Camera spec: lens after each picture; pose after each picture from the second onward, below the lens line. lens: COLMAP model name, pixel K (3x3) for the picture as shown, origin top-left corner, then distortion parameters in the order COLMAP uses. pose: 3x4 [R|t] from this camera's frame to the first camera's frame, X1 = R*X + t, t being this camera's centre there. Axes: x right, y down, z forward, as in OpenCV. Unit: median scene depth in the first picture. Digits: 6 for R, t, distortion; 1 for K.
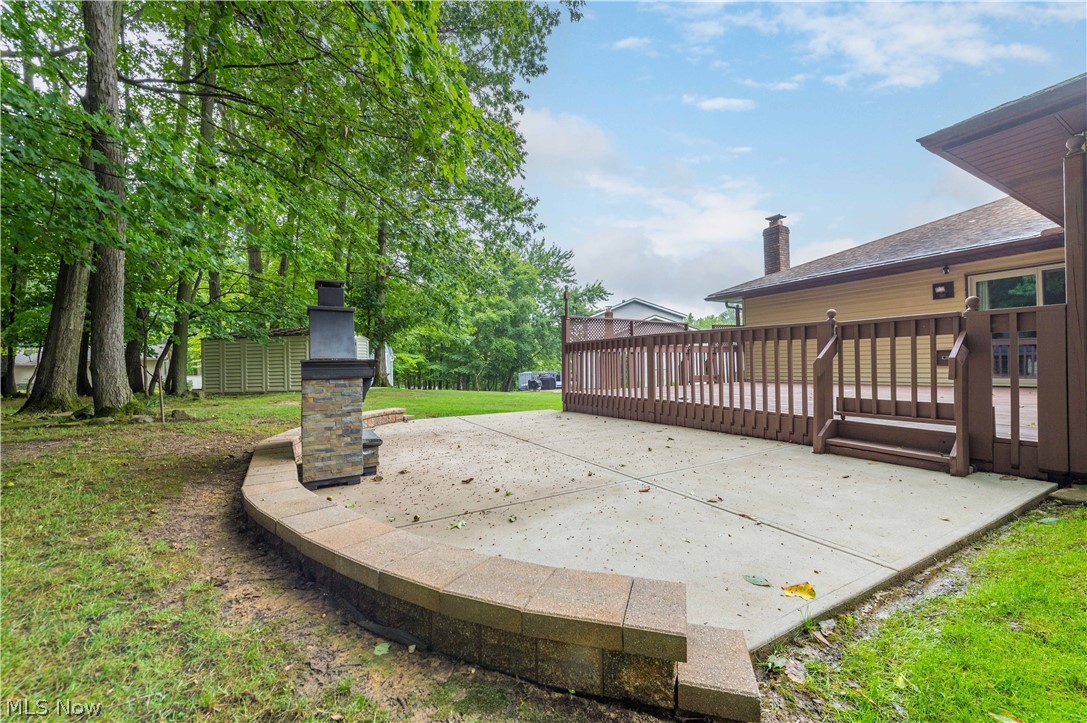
lens RADIAL K [[432.2, 0, 558.8], [0, 432.2, 359.2], [0, 0, 1]] dist [0.011180, -0.000499]
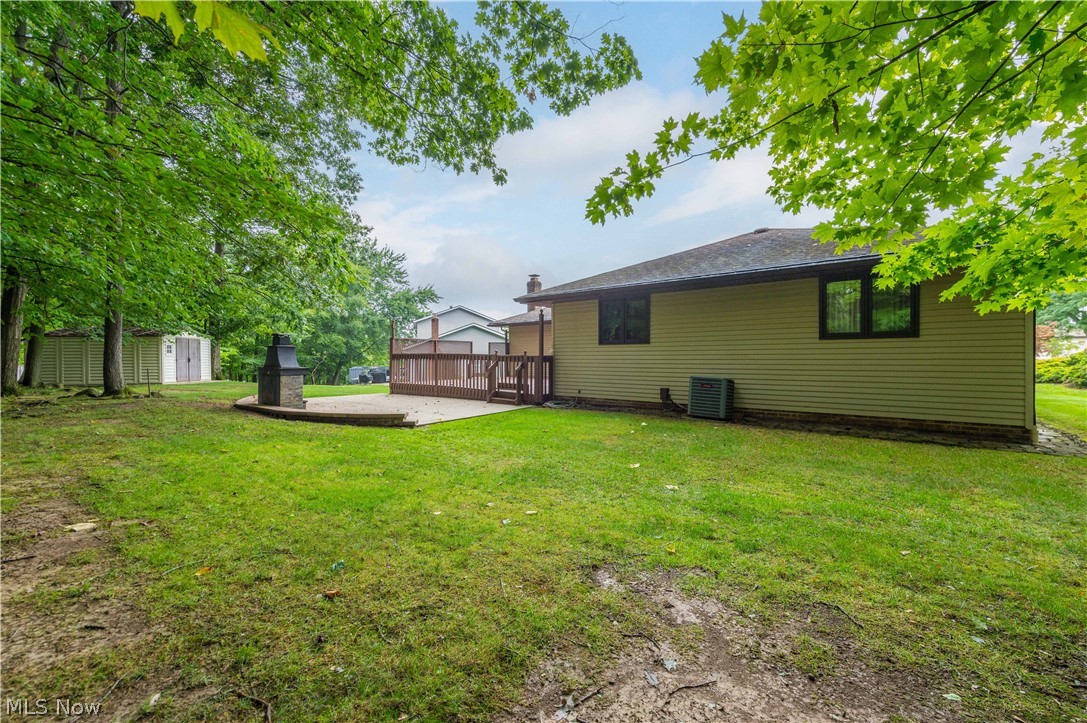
lens RADIAL K [[432.2, 0, 558.8], [0, 432.2, 359.2], [0, 0, 1]] dist [0.011180, -0.000499]
pose [[0.931705, 0.018028, 0.362768, 0.001826], [-0.022455, 0.999716, 0.007989, -0.008577], [-0.362521, -0.015589, 0.931845, -0.160704]]
